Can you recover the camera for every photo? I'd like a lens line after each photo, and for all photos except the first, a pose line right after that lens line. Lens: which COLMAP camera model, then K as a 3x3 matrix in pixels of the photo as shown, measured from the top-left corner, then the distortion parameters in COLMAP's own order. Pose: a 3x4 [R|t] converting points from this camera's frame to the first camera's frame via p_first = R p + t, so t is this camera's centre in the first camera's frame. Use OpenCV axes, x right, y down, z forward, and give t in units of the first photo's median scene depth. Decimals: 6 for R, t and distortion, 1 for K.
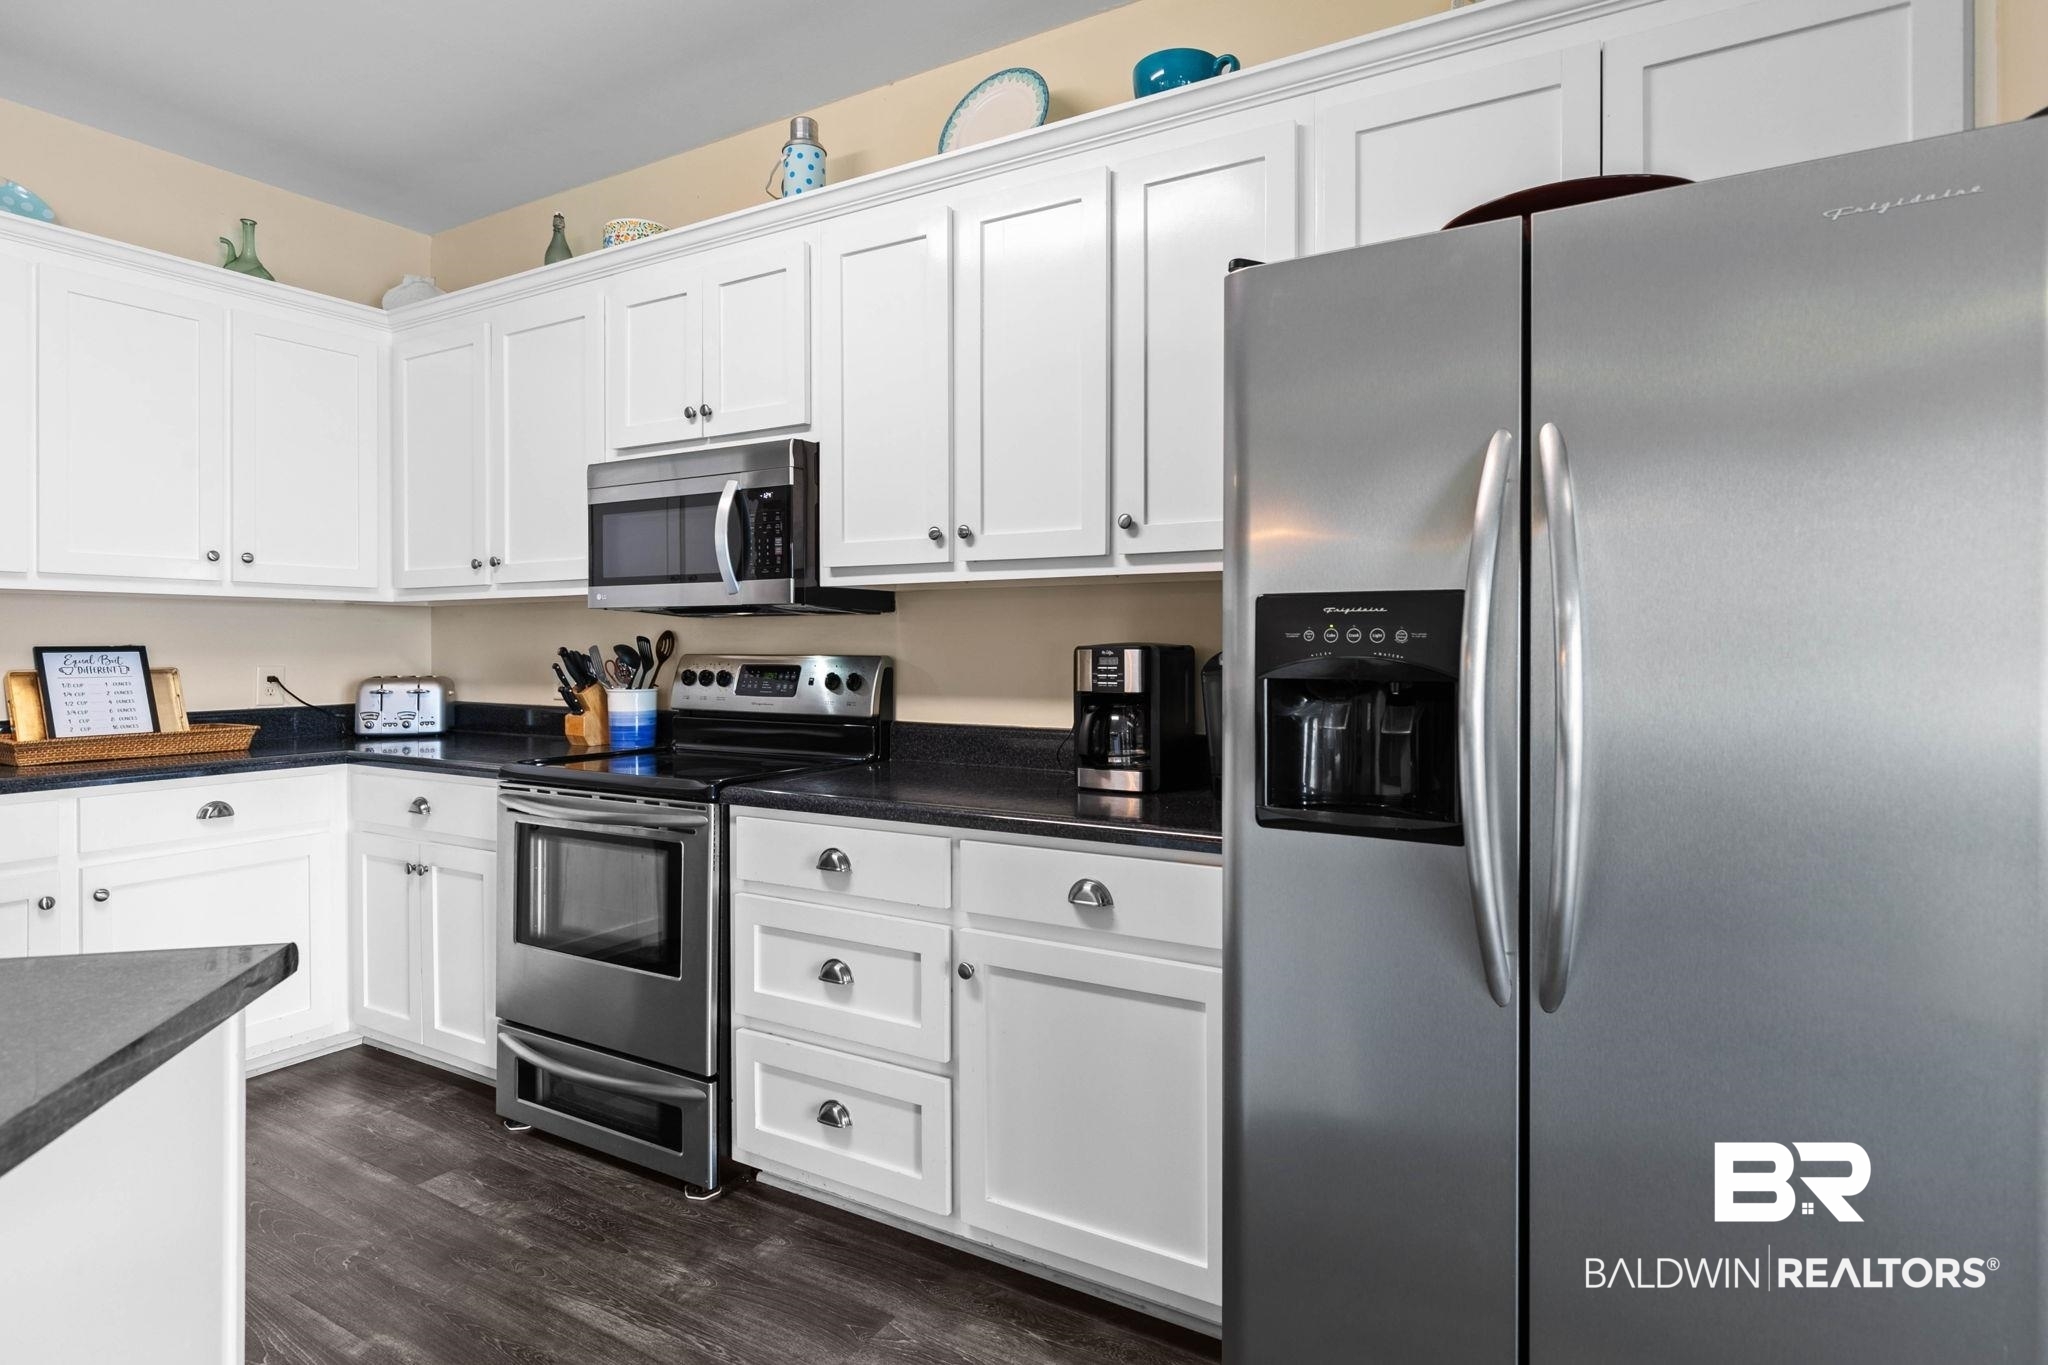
lens RADIAL K [[1084.8, 0, 1023.5], [0, 1084.8, 654.0], [0, 0, 1]] dist [0.004941, 0.000085]
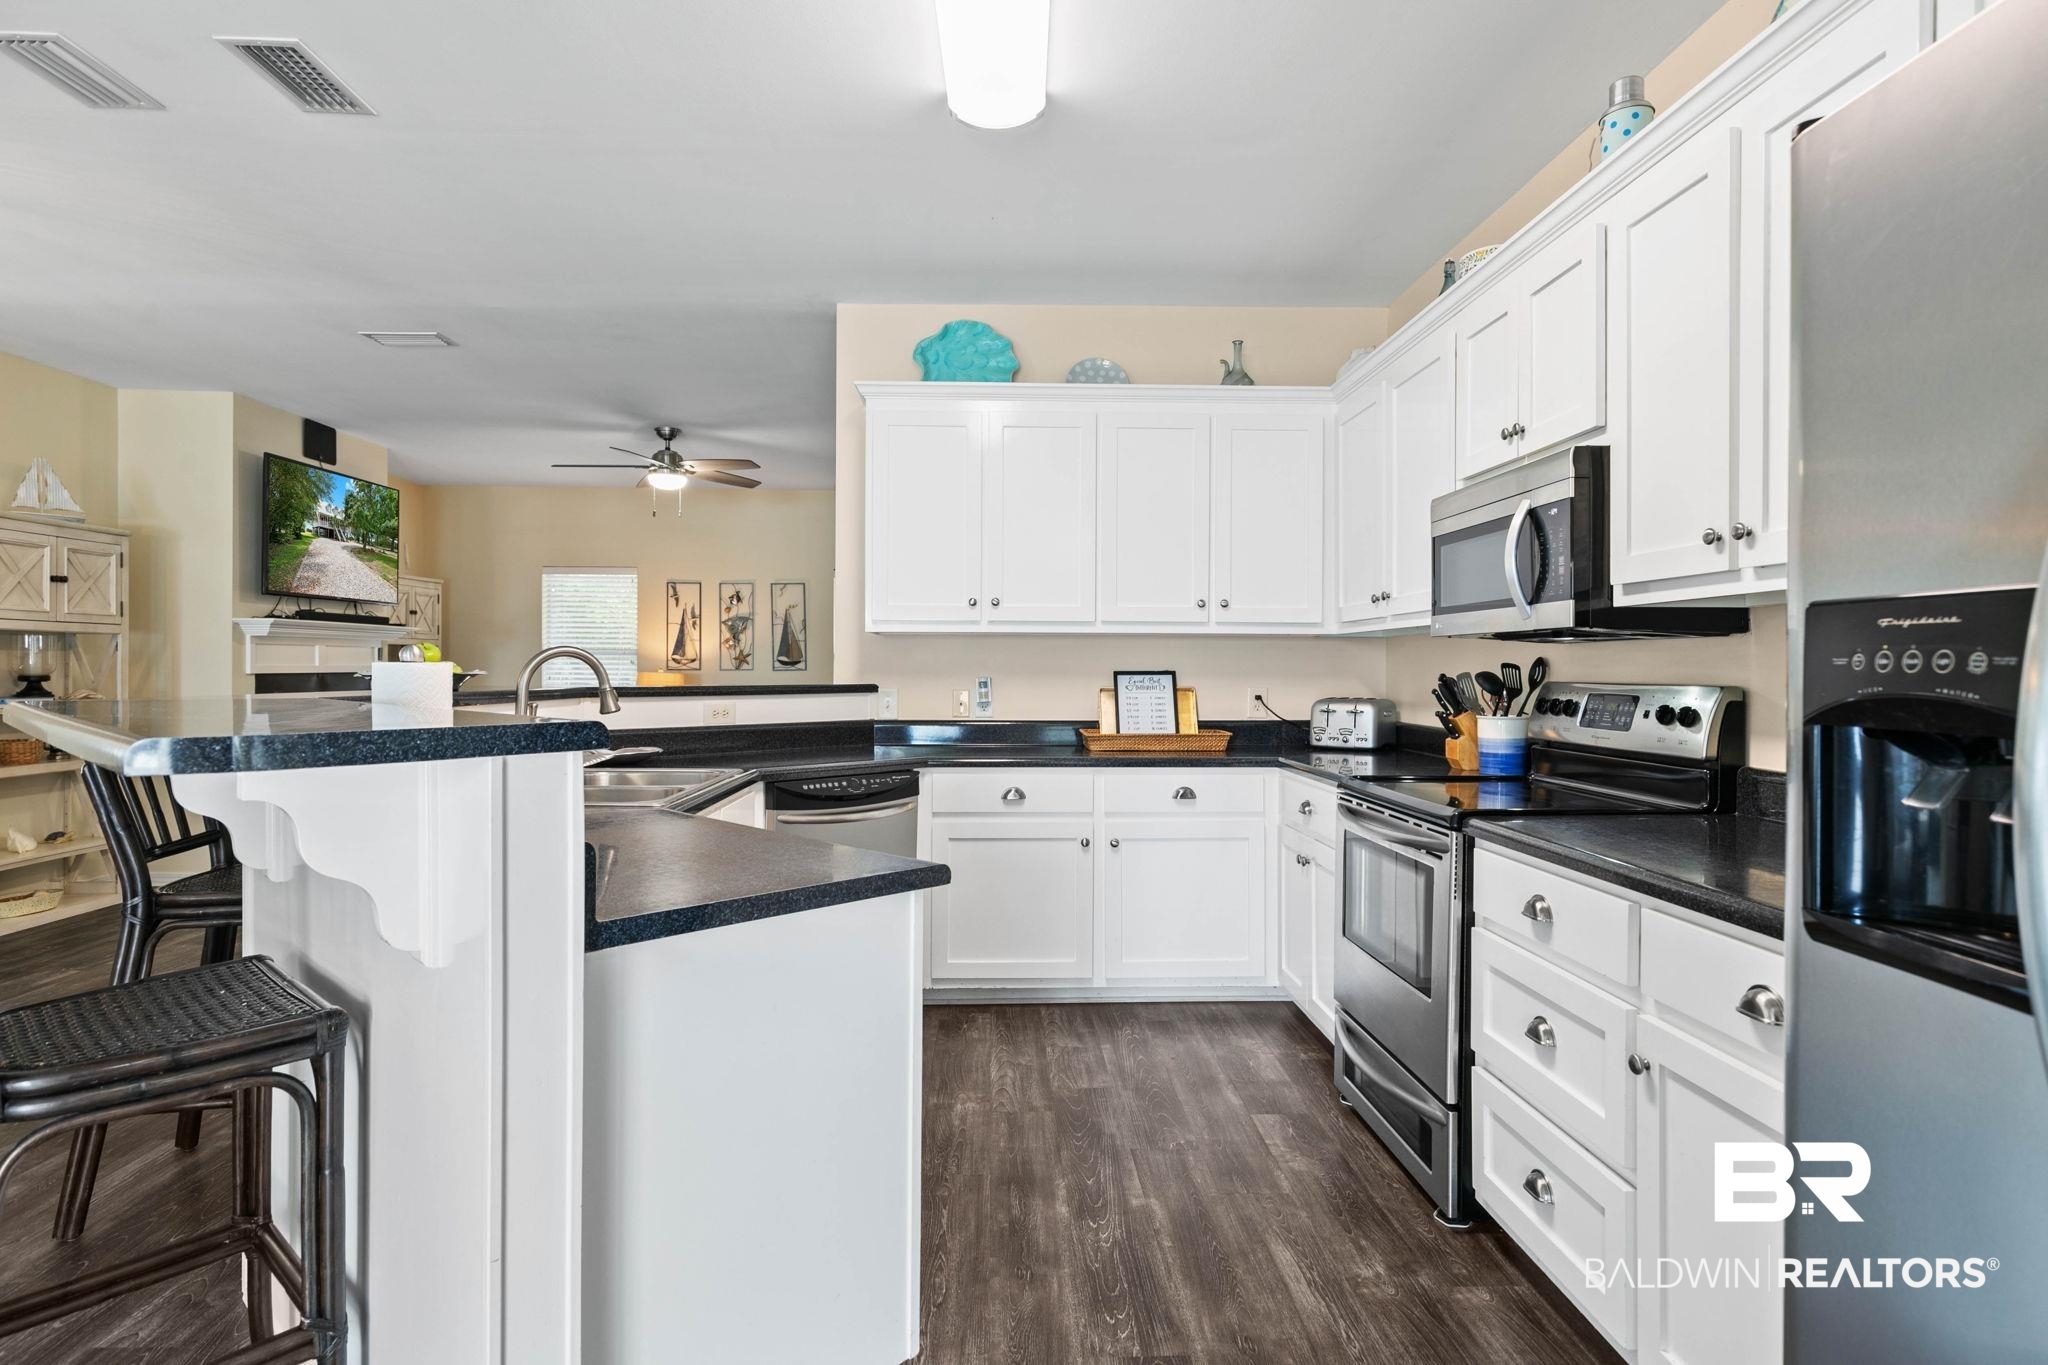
lens RADIAL K [[1082.4, 0, 1024.0], [0, 1082.4, 682.5], [0, 0, 1]] dist [-0.003410, -0.000746]
pose [[0.543755, 0.012779, -0.839147, 0.272553], [-0.010953, 0.999907, 0.008130, -0.002050], [0.839172, 0.004770, 0.543845, 0.108896]]
